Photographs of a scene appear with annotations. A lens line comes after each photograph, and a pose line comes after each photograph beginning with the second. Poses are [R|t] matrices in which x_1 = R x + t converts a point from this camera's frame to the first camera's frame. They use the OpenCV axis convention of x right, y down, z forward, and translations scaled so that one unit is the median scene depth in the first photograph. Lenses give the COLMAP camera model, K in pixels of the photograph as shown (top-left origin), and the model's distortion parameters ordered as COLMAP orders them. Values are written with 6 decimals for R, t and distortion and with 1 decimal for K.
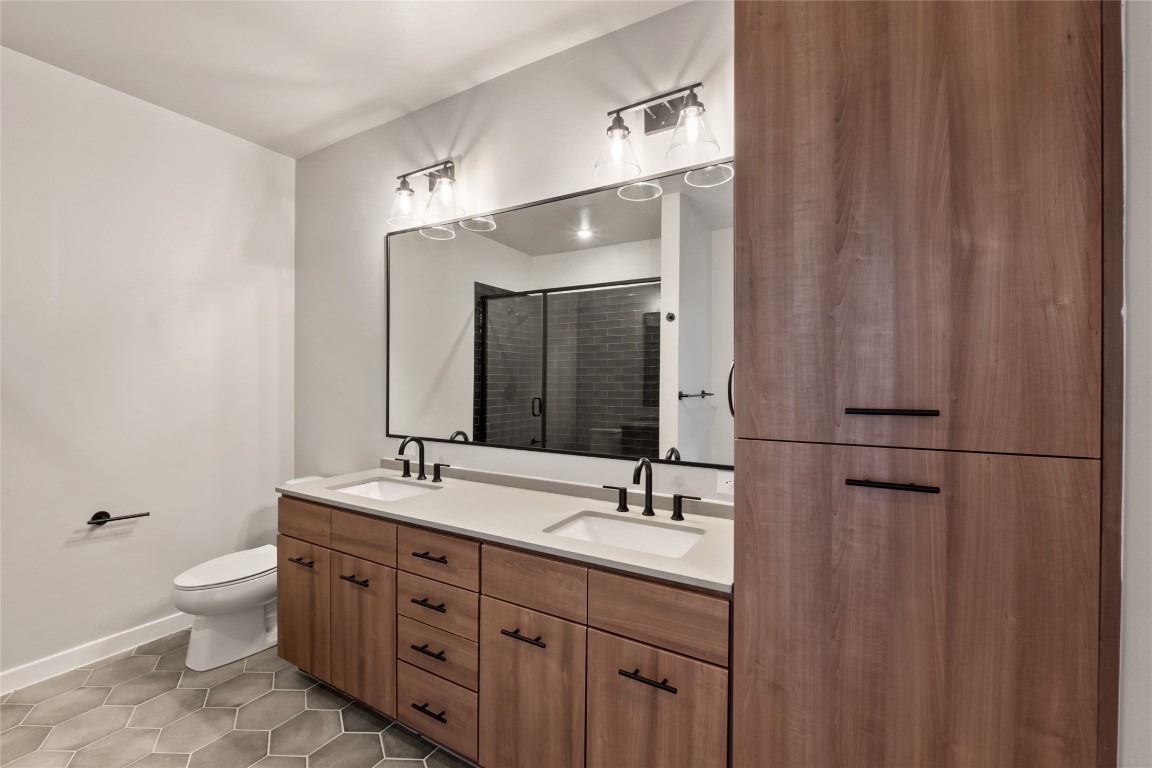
lens RADIAL K [[485.9, 0, 578.2], [0, 485.9, 380.7], [0, 0, 1]] dist [-0.002560, -0.000127]
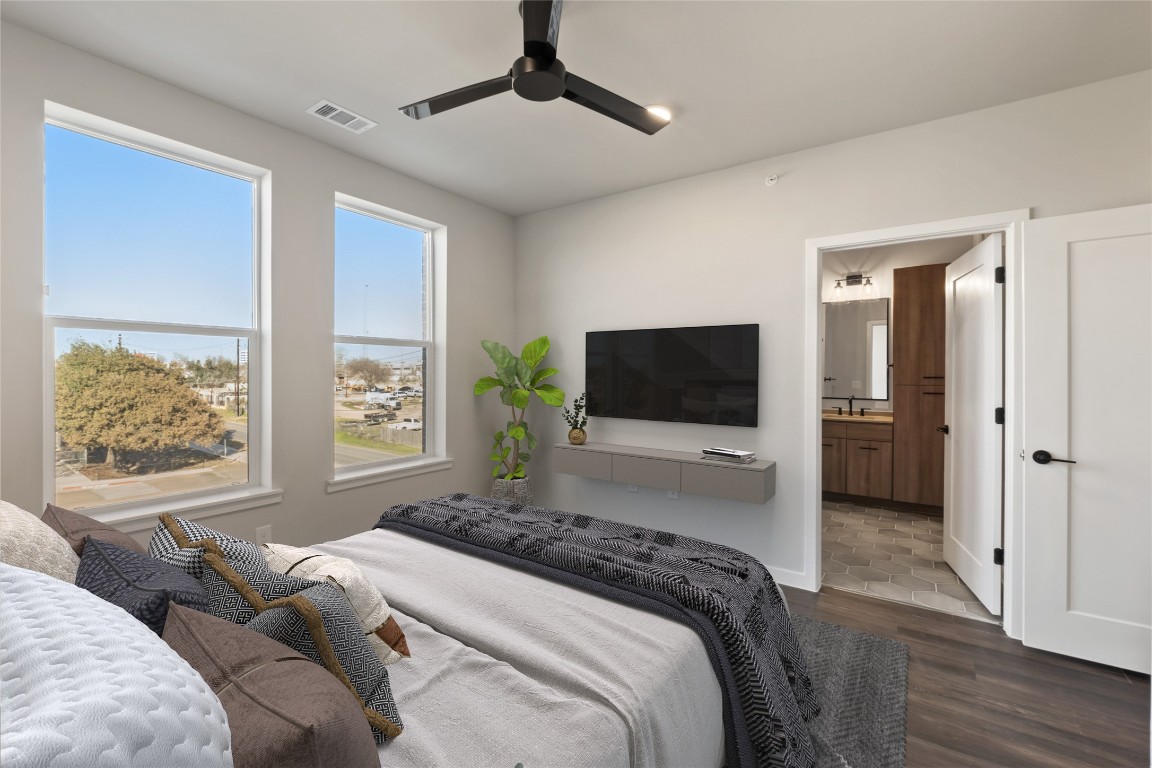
lens RADIAL K [[485.9, 0, 575.1], [0, 485.9, 376.2], [0, 0, 1]] dist [-0.002560, -0.000127]
pose [[0.995926, -0.007879, -0.089827, -1.760300], [0.008372, 0.999952, 0.005111, 0.000314], [0.089782, -0.005842, 0.995944, -2.937258]]
